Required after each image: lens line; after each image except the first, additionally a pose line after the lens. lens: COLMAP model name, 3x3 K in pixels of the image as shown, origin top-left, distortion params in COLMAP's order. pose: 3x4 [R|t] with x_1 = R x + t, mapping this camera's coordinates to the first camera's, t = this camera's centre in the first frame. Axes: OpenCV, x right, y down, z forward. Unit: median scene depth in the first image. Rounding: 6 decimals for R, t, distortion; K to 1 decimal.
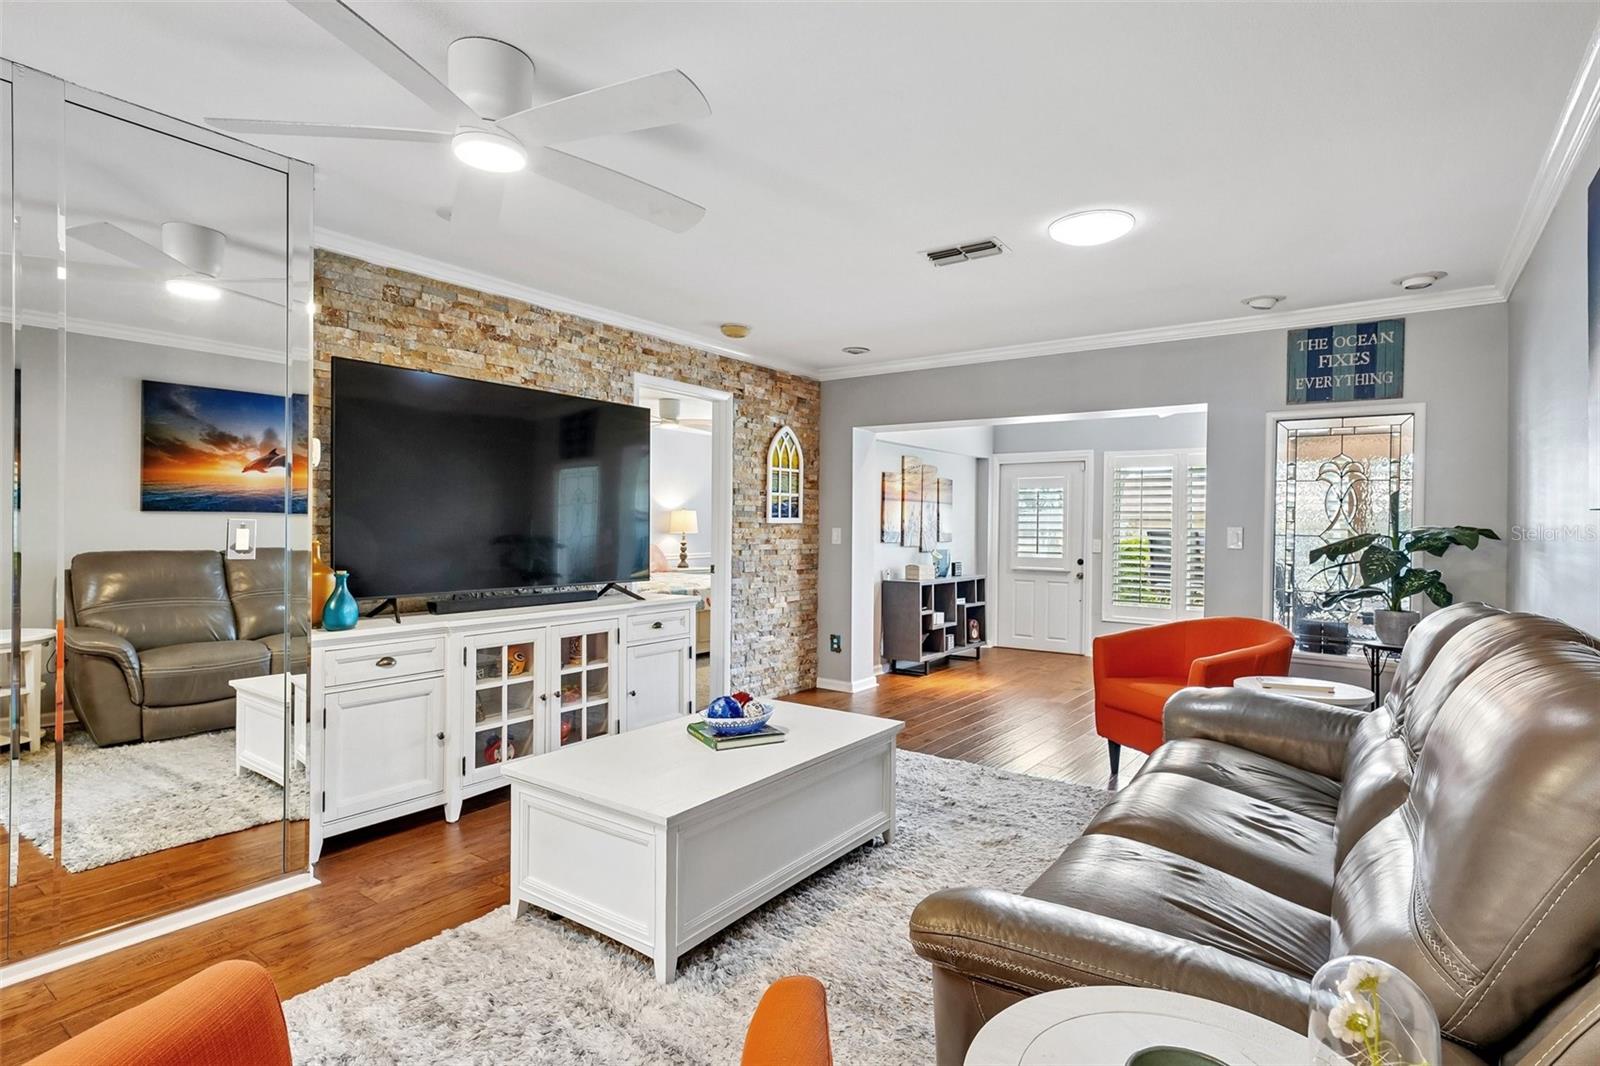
lens RADIAL K [[804.1, 0, 805.6], [0, 804.1, 524.1], [0, 0, 1]] dist [0.003995, 0.001615]
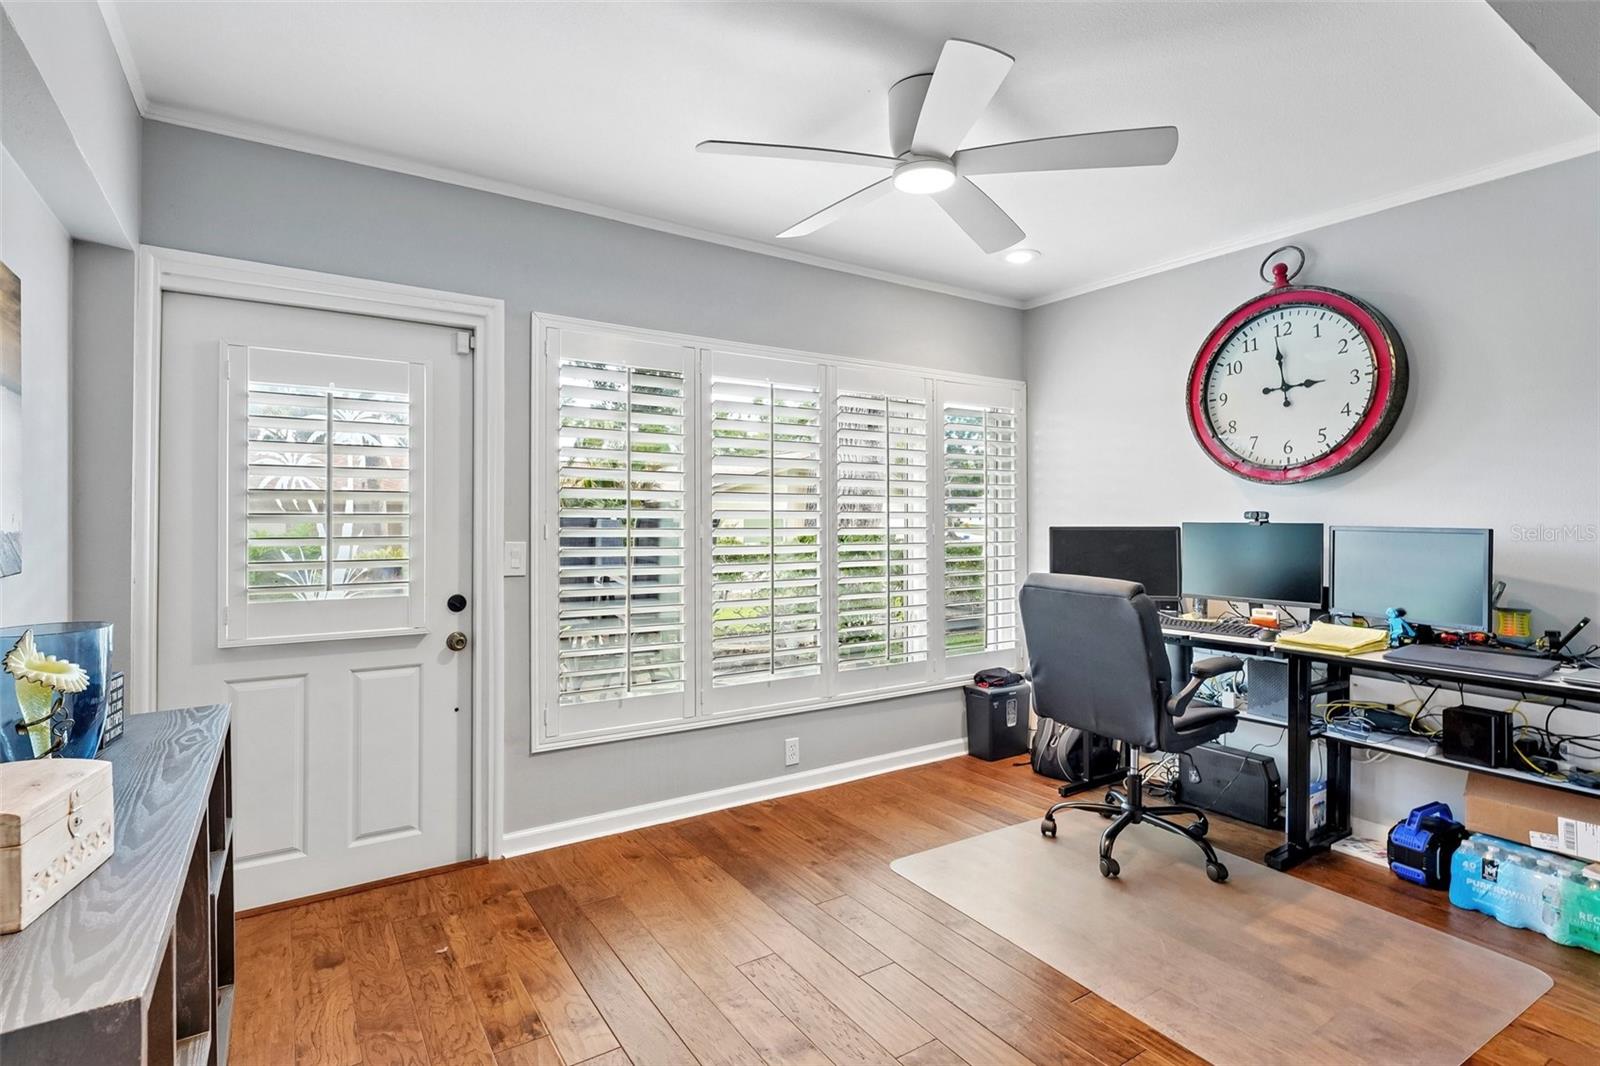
lens RADIAL K [[804.1, 0, 805.6], [0, 804.1, 524.1], [0, 0, 1]] dist [0.003995, 0.001615]
pose [[0.364413, -0.012632, 0.931152, 0.112581], [-0.002684, 0.999890, 0.014615, 0.009979], [-0.931234, -0.007825, 0.364339, 1.355754]]
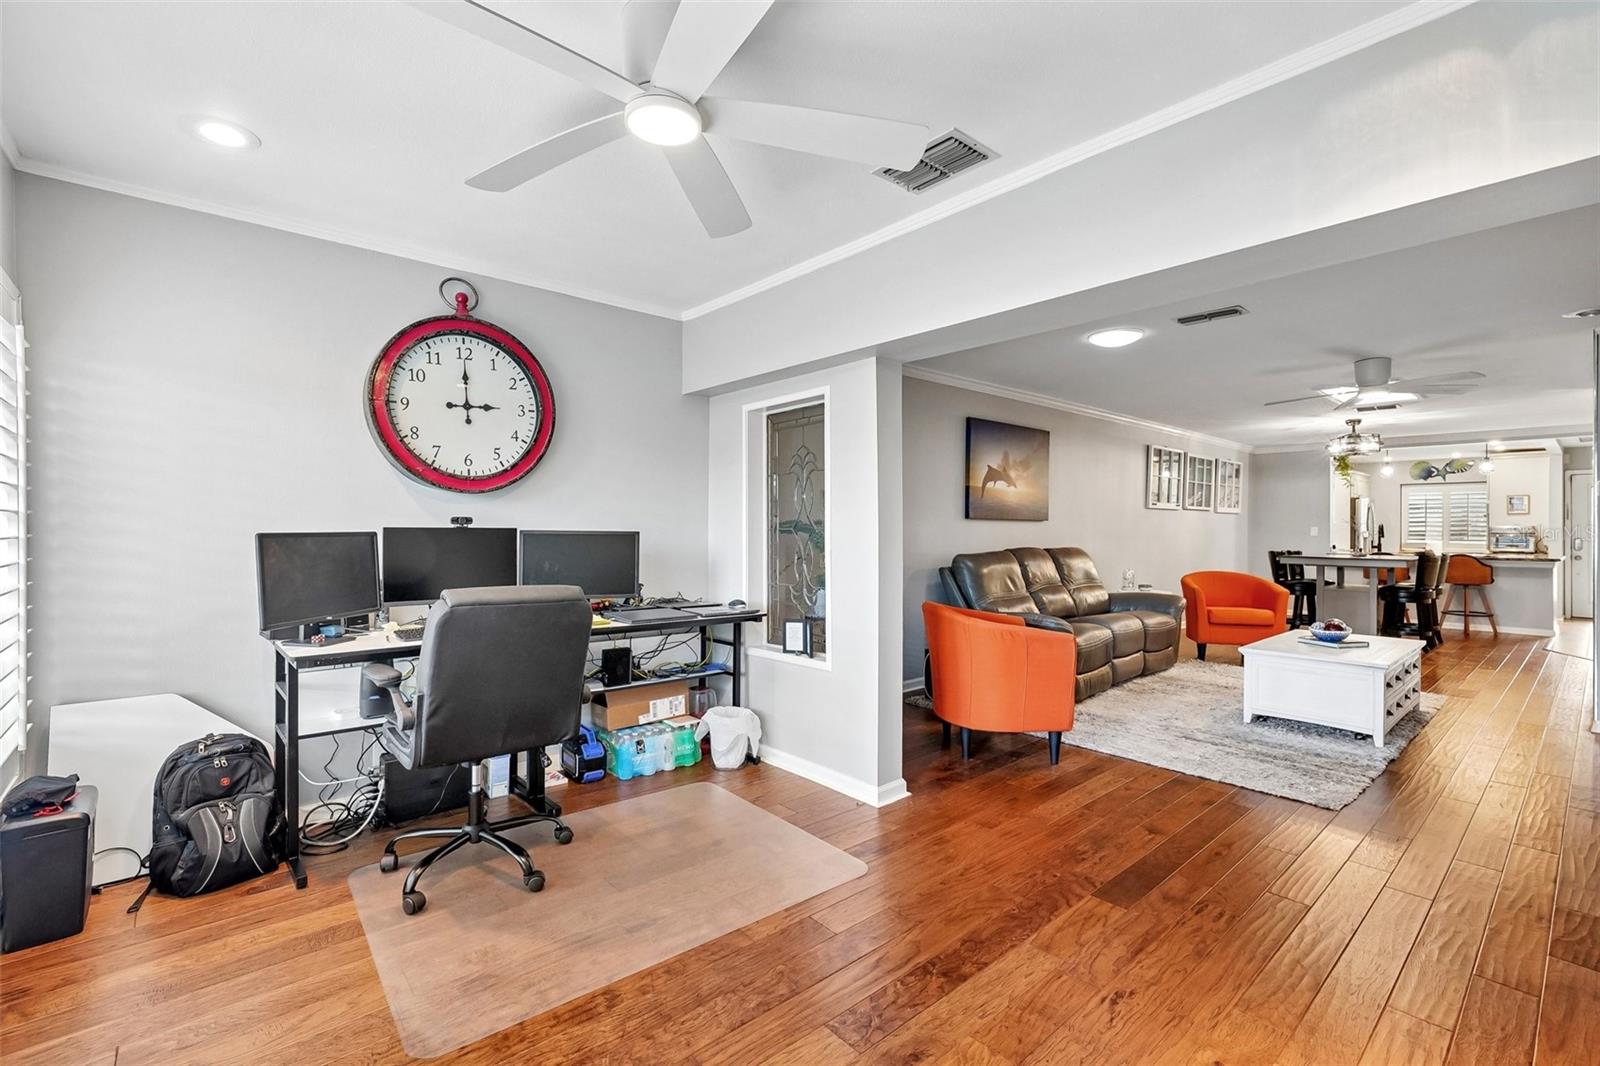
lens RADIAL K [[712.9, 0, 791.0], [0, 712.9, 526.5], [0, 0, 1]] dist [-0.001259, 0.000535]
pose [[-0.970729, -0.011552, 0.239901, 0.480500], [-0.013181, 0.999900, -0.005187, 0.017129], [-0.239817, -0.008197, -0.970783, 1.867700]]
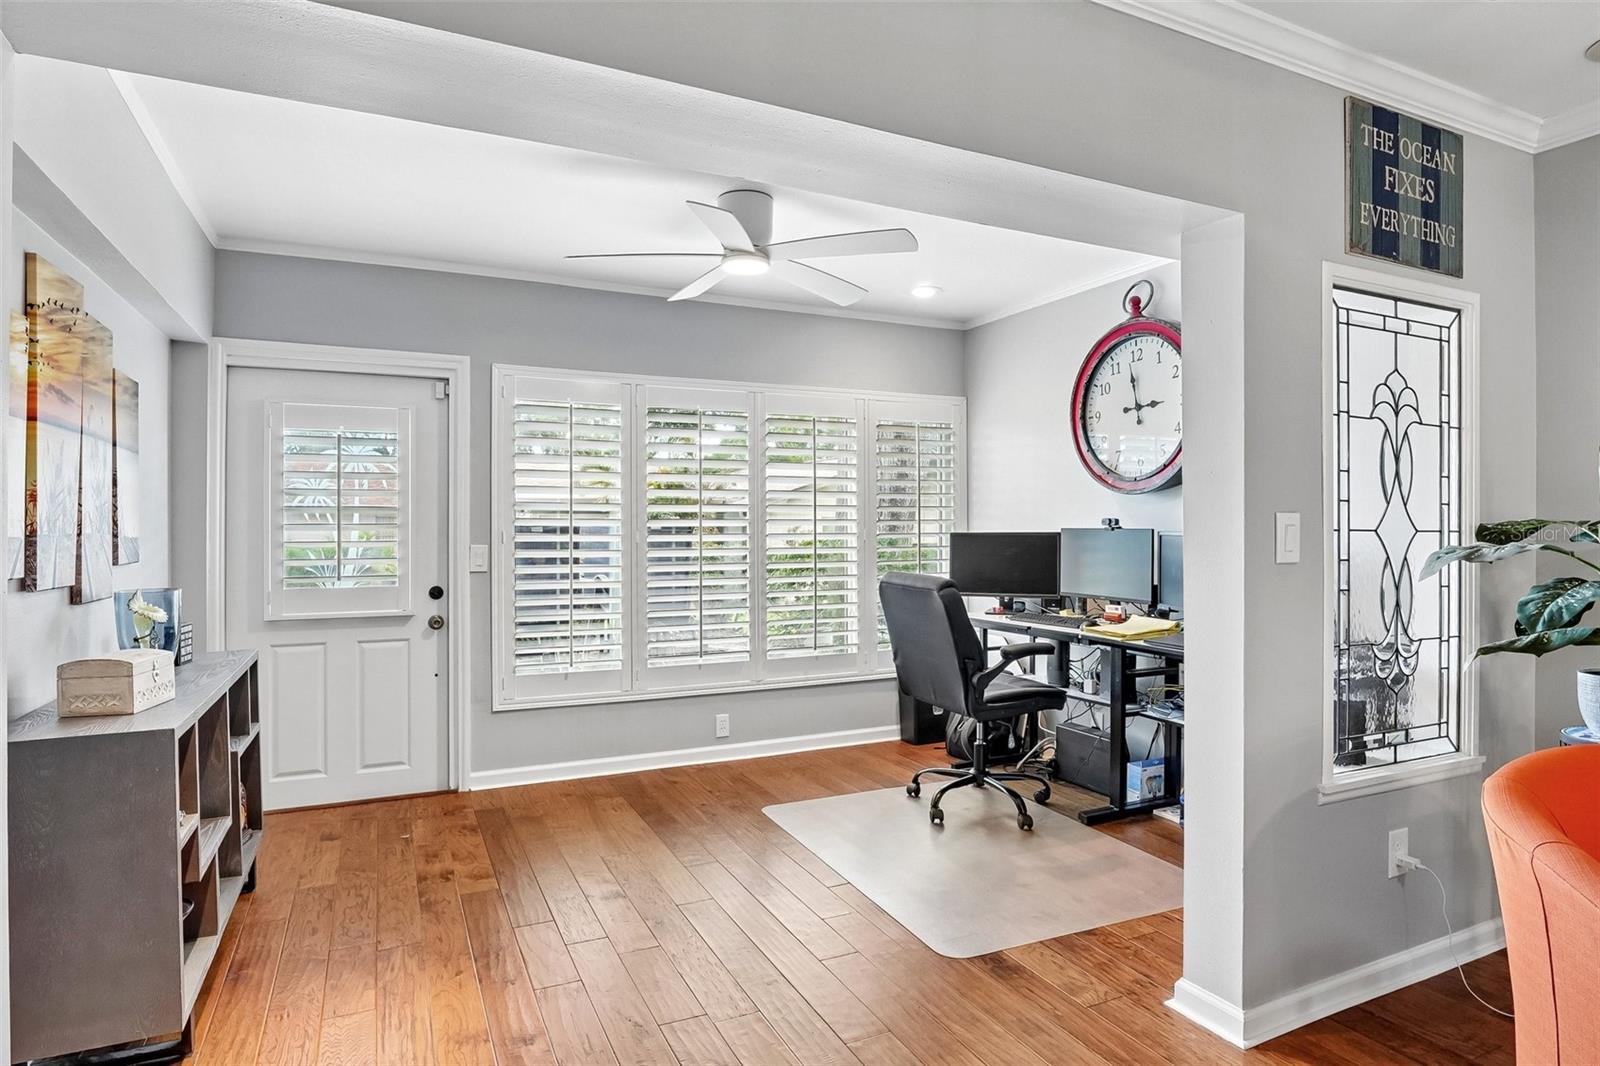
lens RADIAL K [[901.2, 0, 800.0], [0, 901.2, 533.0], [0, 0, 1]] dist [-0.019471, -0.000094]
pose [[0.494282, -0.016682, 0.869142, -0.016438], [0.001659, 0.999832, 0.018246, 0.005494], [-0.869300, -0.007577, 0.494227, 1.047634]]
